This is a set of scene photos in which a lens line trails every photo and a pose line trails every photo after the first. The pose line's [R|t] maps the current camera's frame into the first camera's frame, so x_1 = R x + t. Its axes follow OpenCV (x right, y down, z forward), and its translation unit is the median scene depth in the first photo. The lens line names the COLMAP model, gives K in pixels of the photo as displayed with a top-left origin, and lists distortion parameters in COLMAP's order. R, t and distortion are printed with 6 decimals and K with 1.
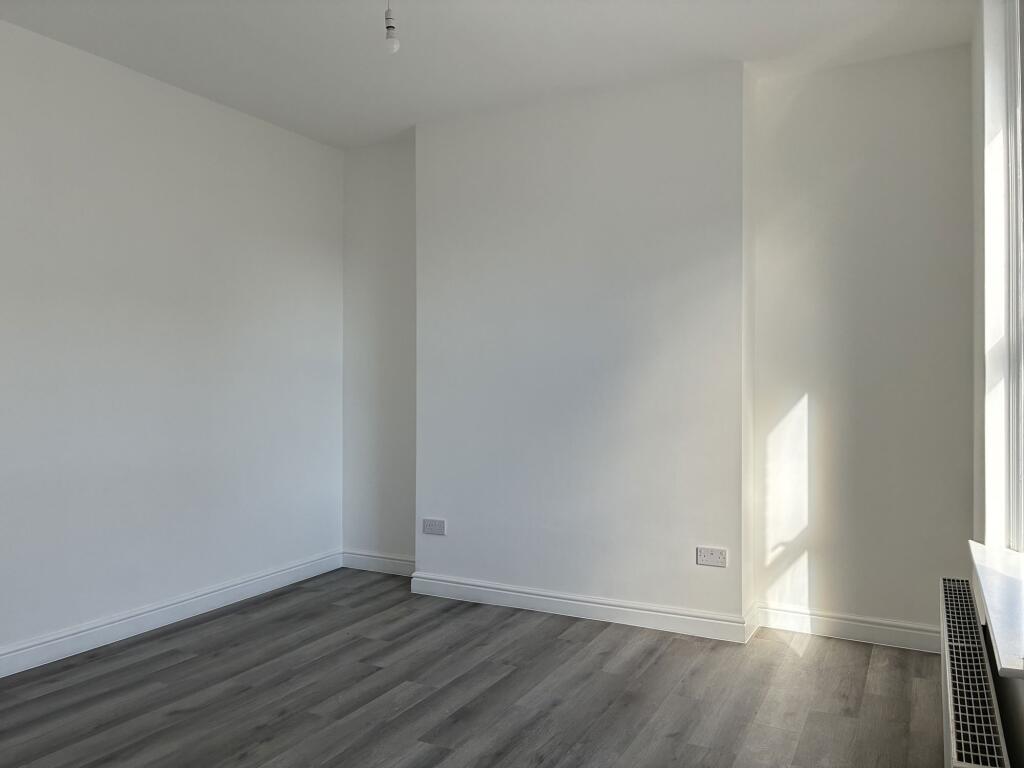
lens RADIAL K [[765.3, 0, 512.0], [0, 765.3, 384.2], [0, 0, 1]] dist [0.026441, -0.038052]
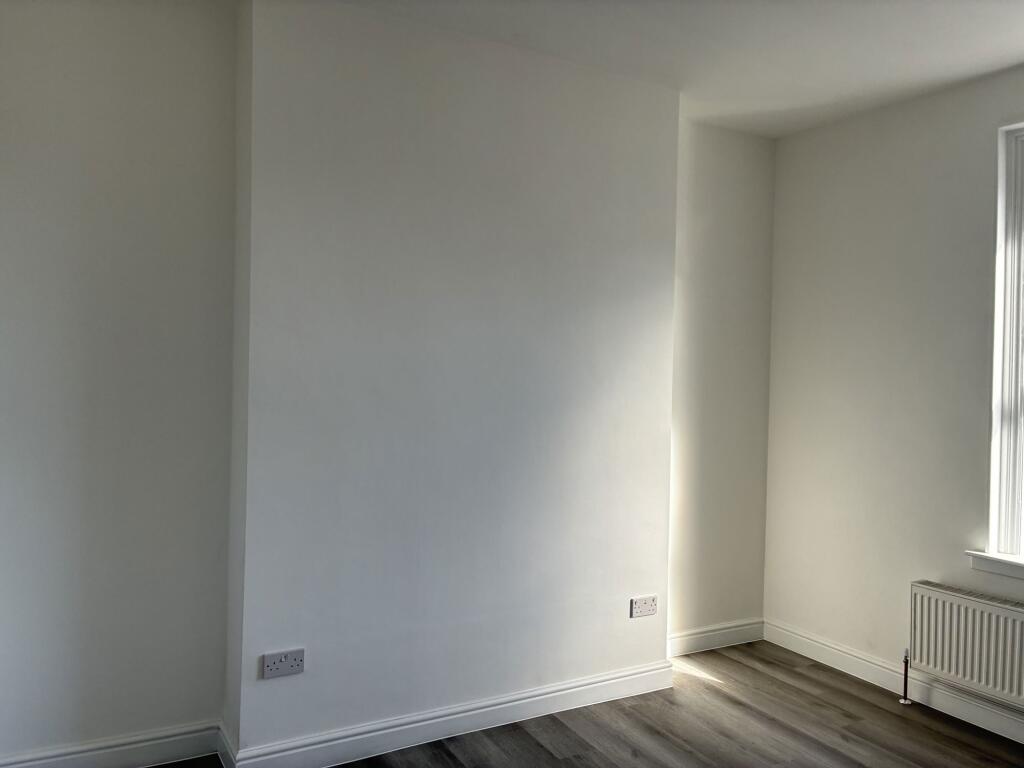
lens RADIAL K [[765.3, 0, 512.2], [0, 765.3, 384.4], [0, 0, 1]] dist [0.026441, -0.038052]
pose [[0.540721, 0.004313, 0.841191, -0.613675], [-0.022462, 0.999704, 0.009313, -0.051217], [-0.840902, -0.023931, 0.540658, 0.628689]]
